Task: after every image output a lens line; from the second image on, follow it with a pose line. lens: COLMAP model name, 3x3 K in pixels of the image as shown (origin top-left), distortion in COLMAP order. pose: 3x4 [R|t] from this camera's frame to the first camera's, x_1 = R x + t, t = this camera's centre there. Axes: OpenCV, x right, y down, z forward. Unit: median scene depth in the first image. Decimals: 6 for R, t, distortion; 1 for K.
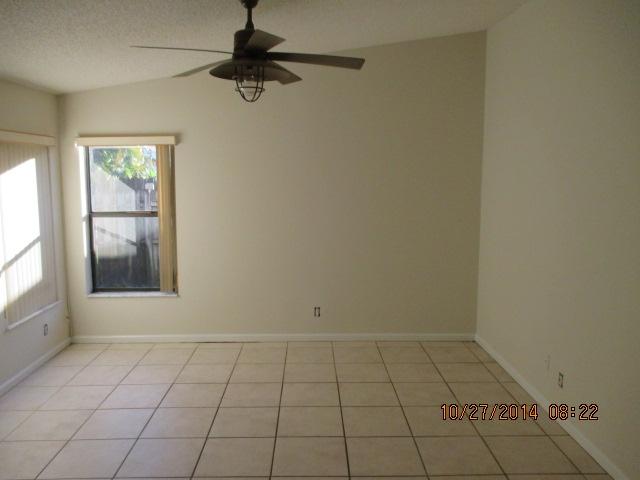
lens RADIAL K [[525.3, 0, 320.0], [0, 525.3, 240.0], [0, 0, 1]] dist [-0.037459, 0.002481]
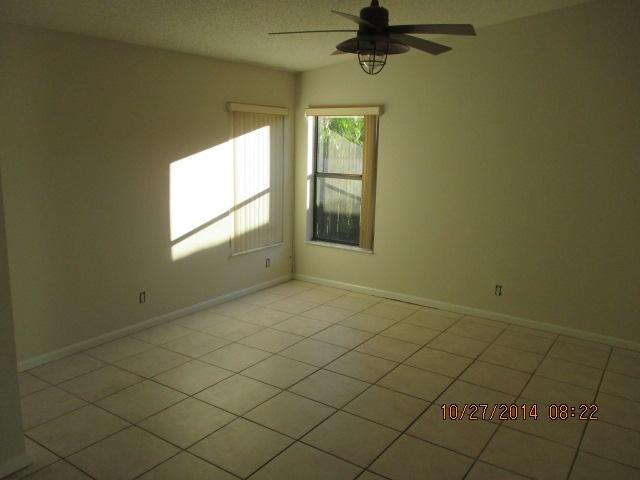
lens RADIAL K [[525.3, 0, 320.0], [0, 525.3, 240.0], [0, 0, 1]] dist [-0.037459, 0.002481]
pose [[0.815205, 0.132834, -0.563733, 0.284748], [-0.104145, 0.991098, 0.082933, -0.000959], [0.569731, -0.008898, 0.821783, 0.026135]]
